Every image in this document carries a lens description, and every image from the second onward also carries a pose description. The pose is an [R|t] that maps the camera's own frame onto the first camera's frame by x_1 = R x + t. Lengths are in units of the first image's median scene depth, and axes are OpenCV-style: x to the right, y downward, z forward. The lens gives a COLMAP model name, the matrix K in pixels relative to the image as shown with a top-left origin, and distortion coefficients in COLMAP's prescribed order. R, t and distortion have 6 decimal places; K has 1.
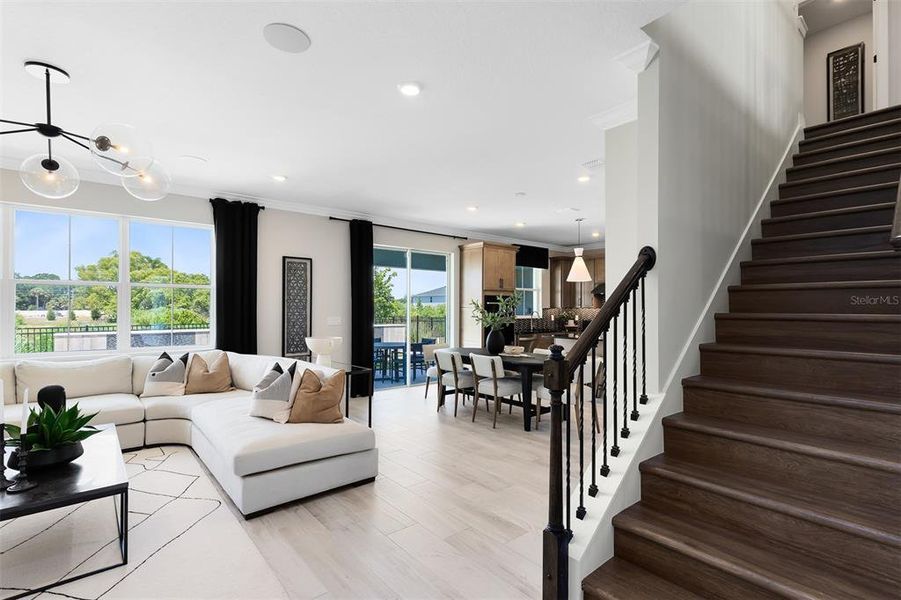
lens RADIAL K [[423.3, 0, 453.4], [0, 423.3, 303.9], [0, 0, 1]] dist [0.002287, 0.000129]
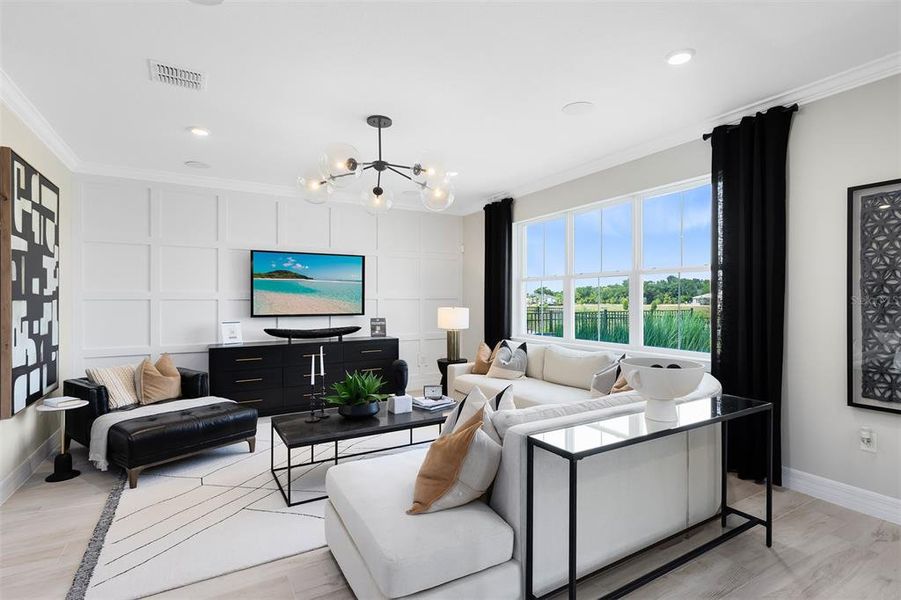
lens RADIAL K [[436.0, 0, 450.5], [0, 436.0, 300.0], [0, 0, 1]] dist [0.001806, 0.000211]
pose [[-0.177535, -0.000964, -0.984114, 0.116973], [0.011890, 0.999924, -0.003125, 0.005729], [0.984043, -0.012256, -0.177511, 0.499925]]
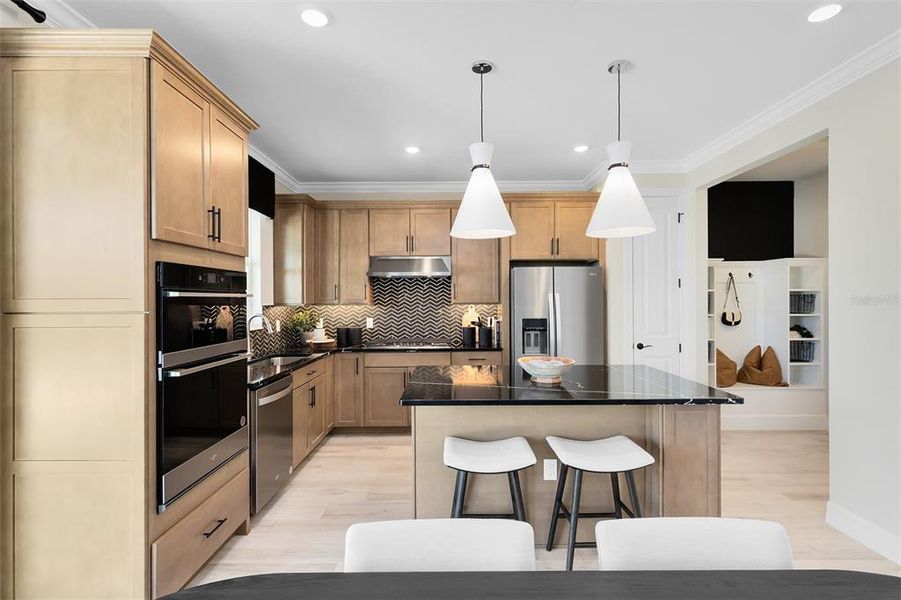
lens RADIAL K [[428.5, 0, 450.5], [0, 428.5, 300.0], [0, 0, 1]] dist [0.003817, 0.000464]
pose [[0.647426, -0.006889, 0.762097, -0.004940], [-0.001317, 0.999948, 0.010159, -0.001294], [-0.762127, -0.007581, 0.647383, 0.706355]]
